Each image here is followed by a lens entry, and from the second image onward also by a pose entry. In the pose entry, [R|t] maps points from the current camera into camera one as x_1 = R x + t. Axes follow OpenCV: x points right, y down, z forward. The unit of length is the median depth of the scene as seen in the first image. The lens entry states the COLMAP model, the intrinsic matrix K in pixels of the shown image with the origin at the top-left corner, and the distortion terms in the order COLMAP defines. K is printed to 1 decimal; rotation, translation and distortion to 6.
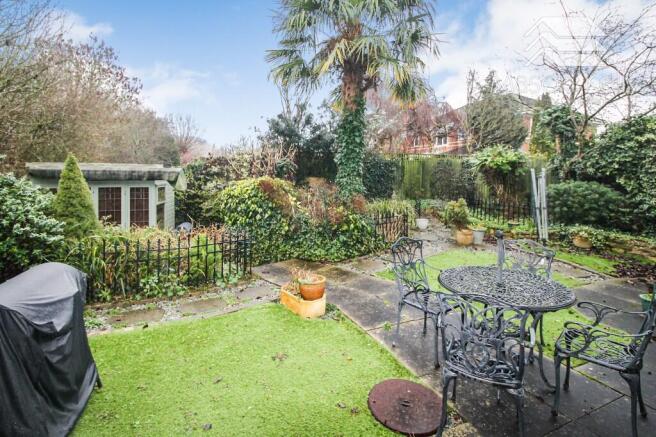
lens RADIAL K [[315.4, 0, 327.6], [0, 315.4, 168.6], [0, 0, 1]] dist [-0.002504, -0.001113]
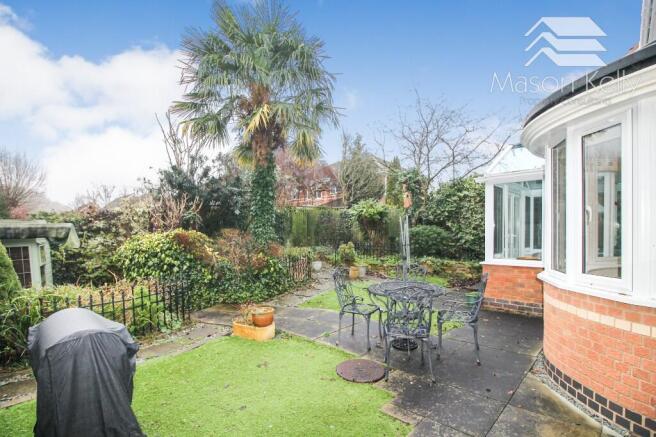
lens RADIAL K [[308.4, 0, 327.8], [0, 308.4, 235.4], [0, 0, 1]] dist [0.001420, -0.000181]
pose [[0.920126, -0.041974, 0.389367, -0.143563], [0.024101, 0.998424, 0.050678, 0.005877], [-0.390880, -0.037246, 0.919688, -0.091533]]
